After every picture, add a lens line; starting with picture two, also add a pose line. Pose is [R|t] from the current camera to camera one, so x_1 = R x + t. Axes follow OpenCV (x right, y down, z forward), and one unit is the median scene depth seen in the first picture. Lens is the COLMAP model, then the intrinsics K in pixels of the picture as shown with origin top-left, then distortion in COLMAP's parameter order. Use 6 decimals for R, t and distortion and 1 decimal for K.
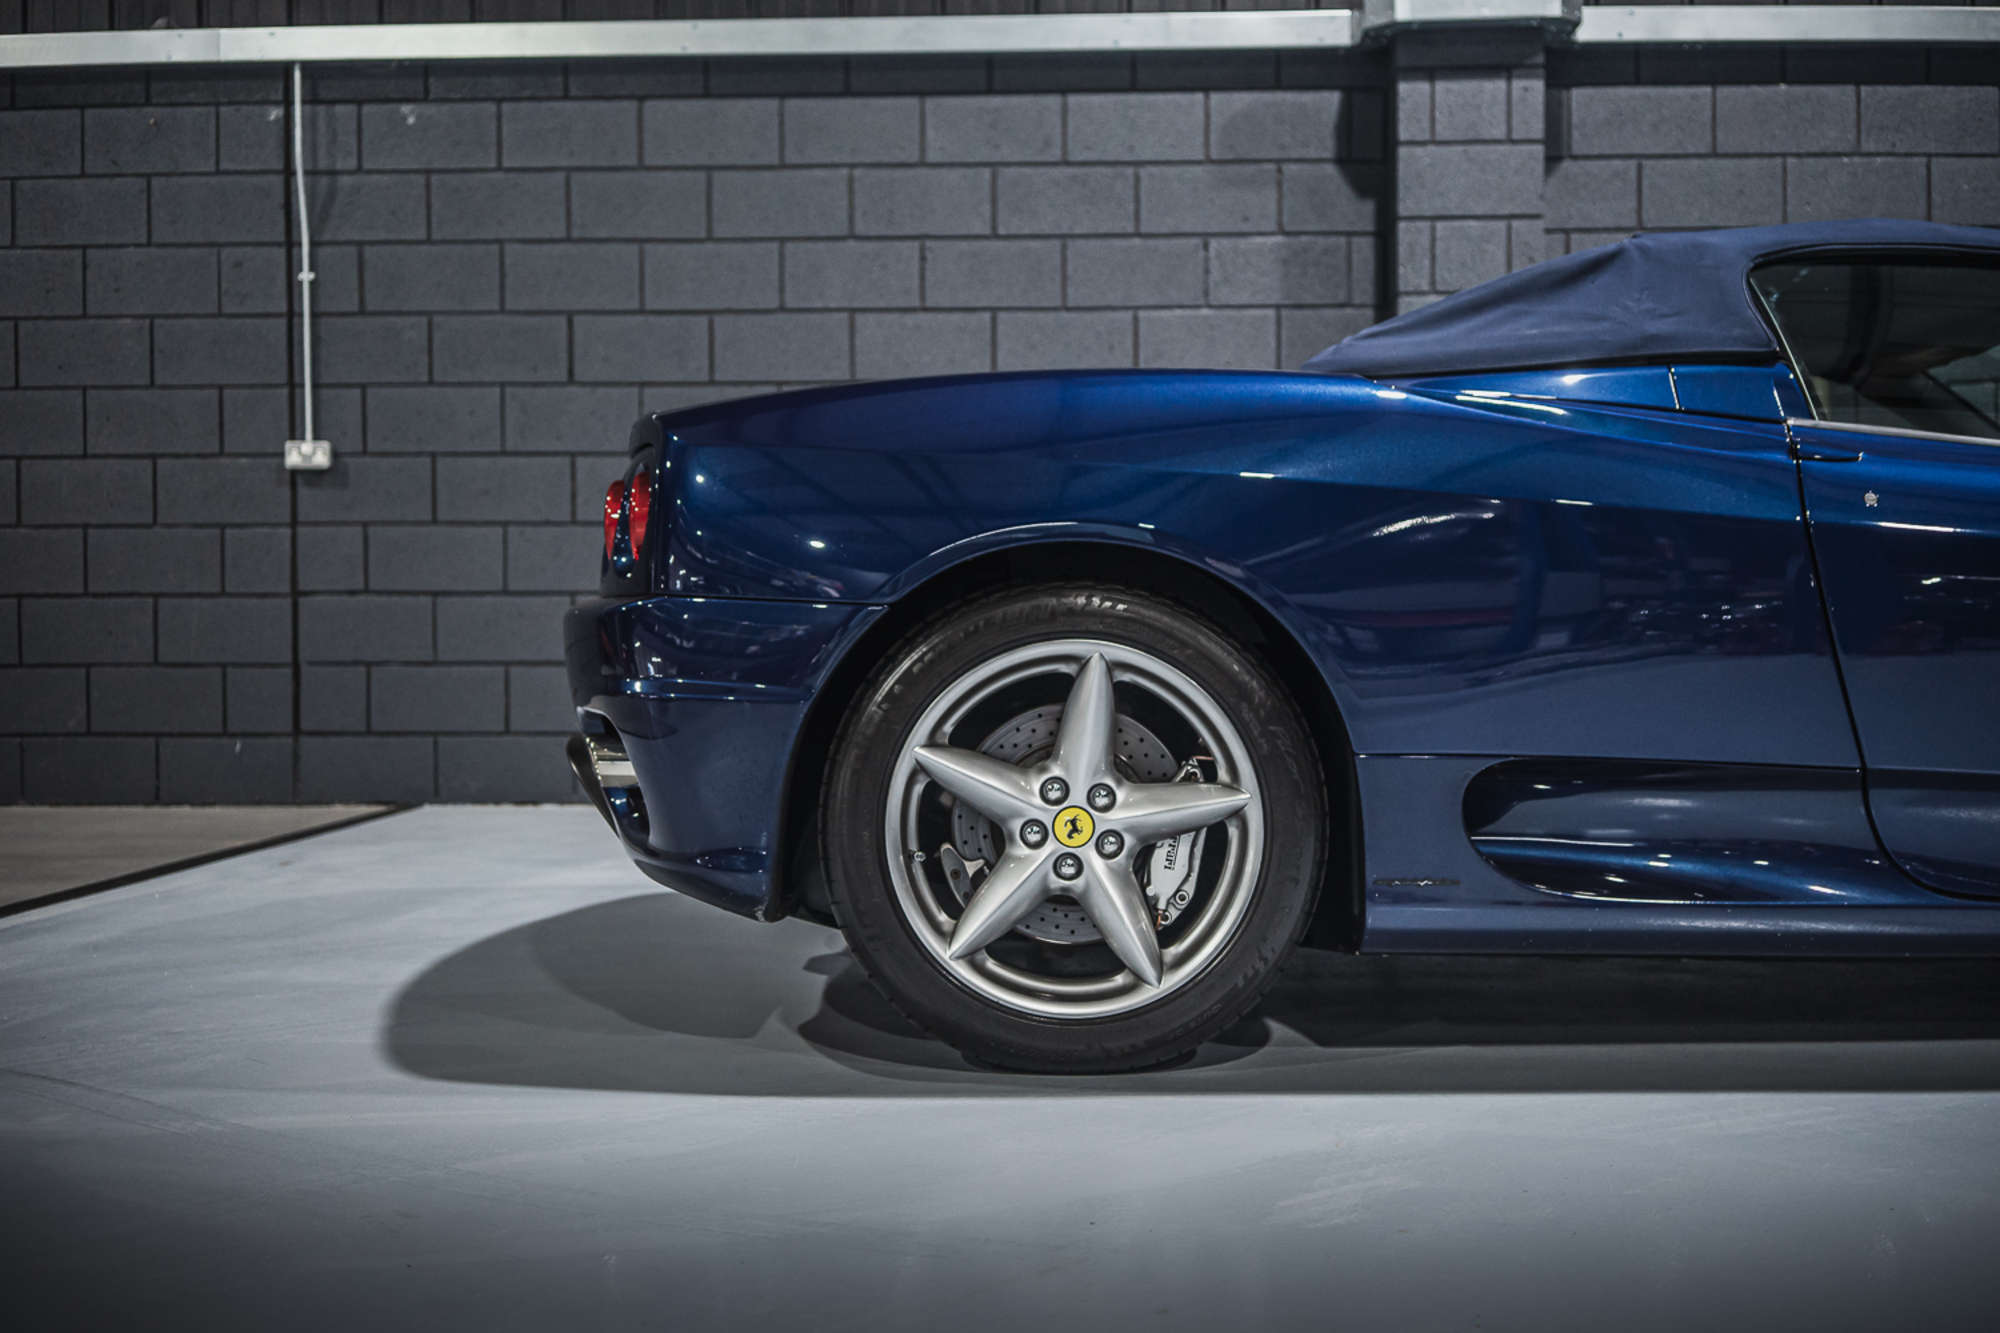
lens RADIAL K [[2067.7, 0, 967.6], [0, 2067.7, 701.5], [0, 0, 1]] dist [0.058732, -0.204604]
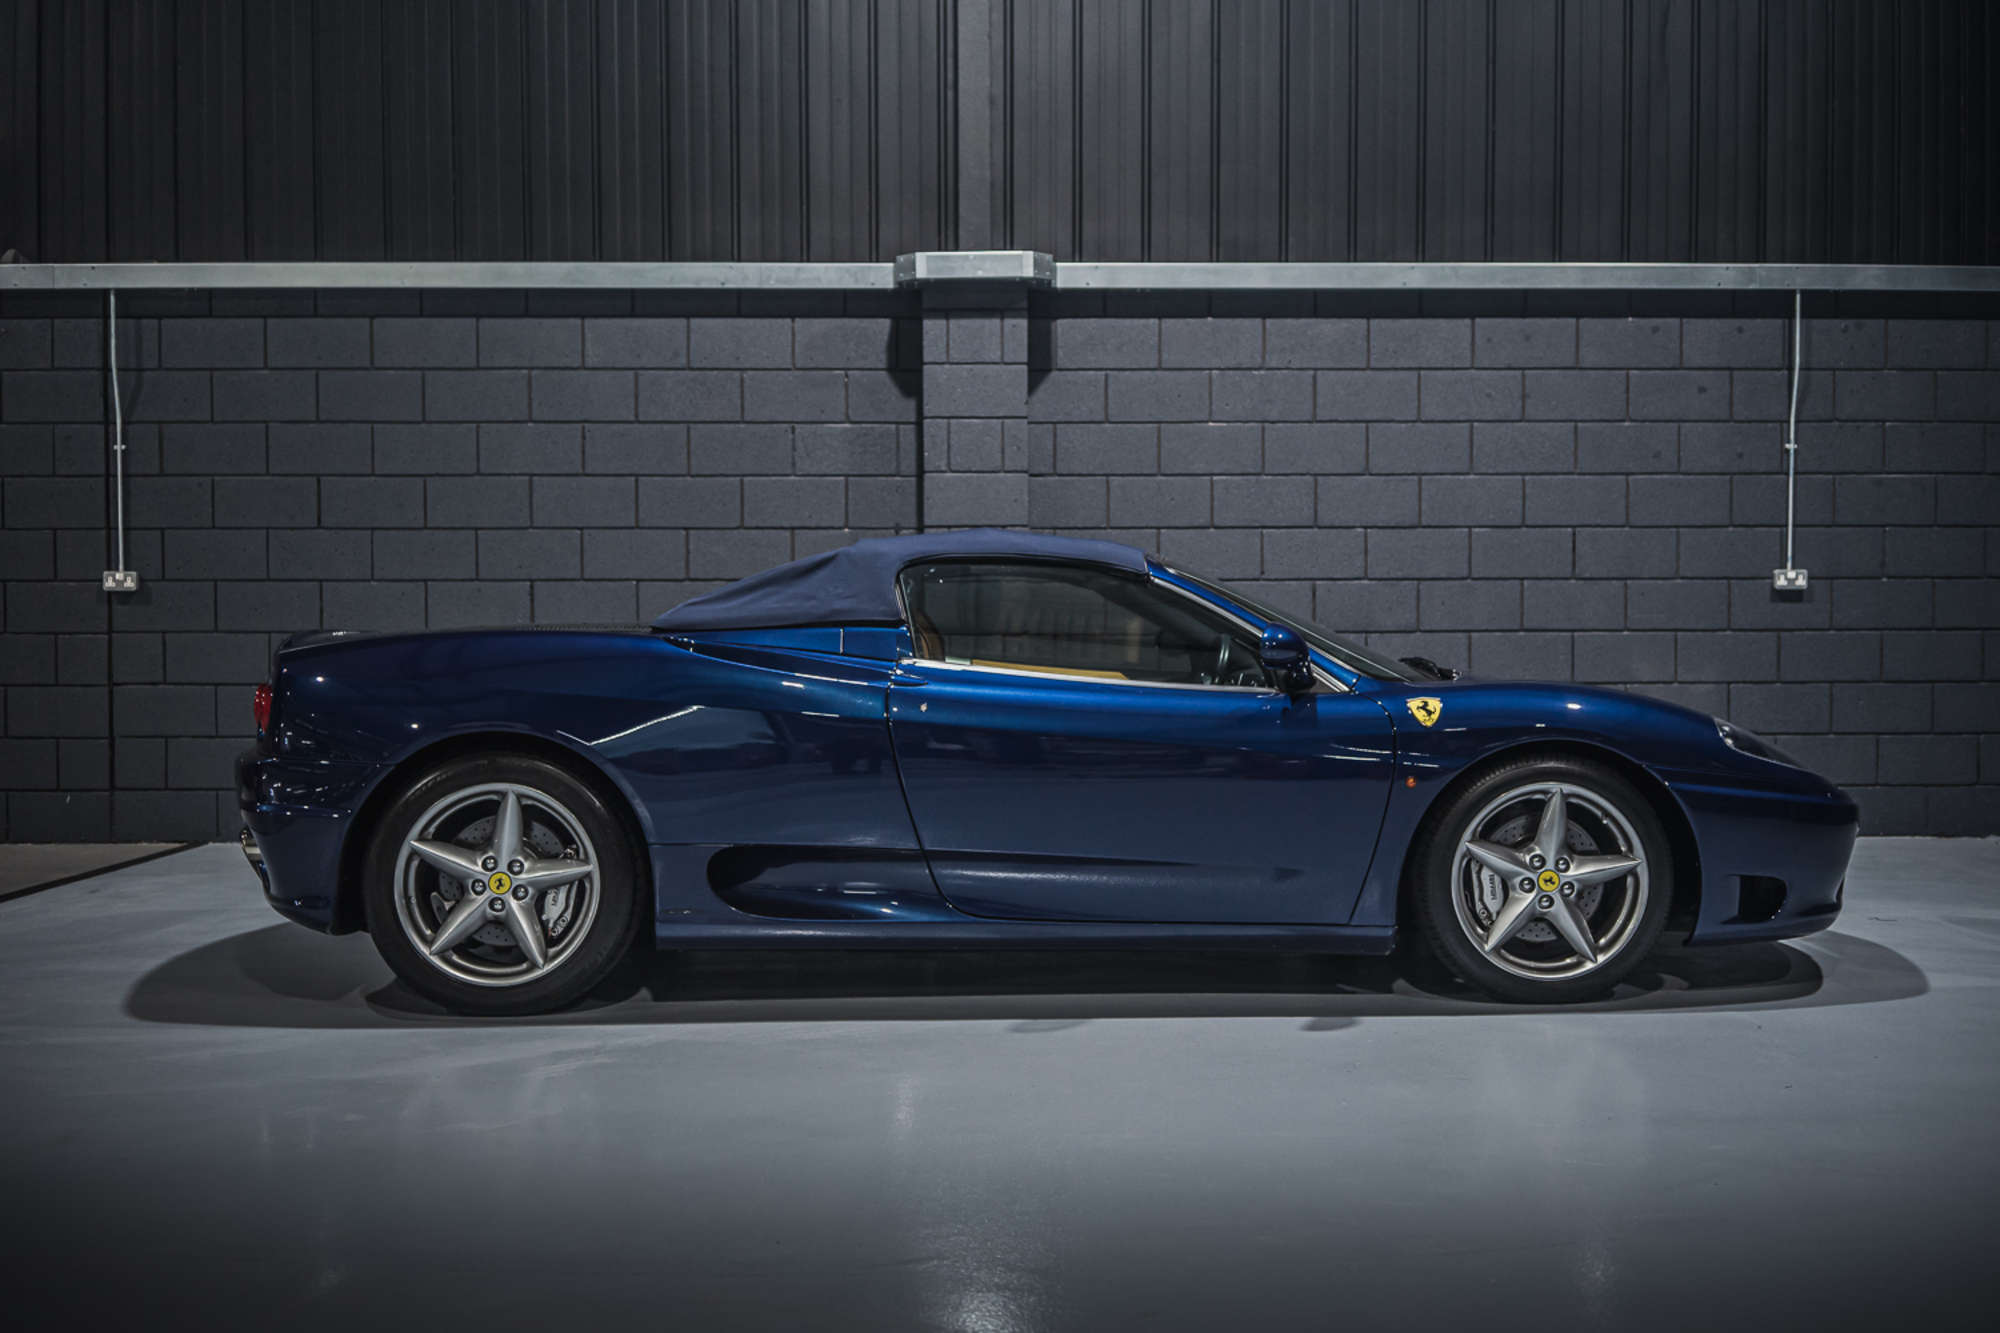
lens RADIAL K [[2161.7, 0, 1015.0], [0, 2161.7, 694.7], [0, 0, 1]] dist [0.071222, -0.281998]
pose [[0.998408, -0.000166, 0.056406, 0.182313], [-0.000110, 0.999988, 0.004902, -0.053350], [-0.056407, -0.004900, 0.998396, -0.437169]]
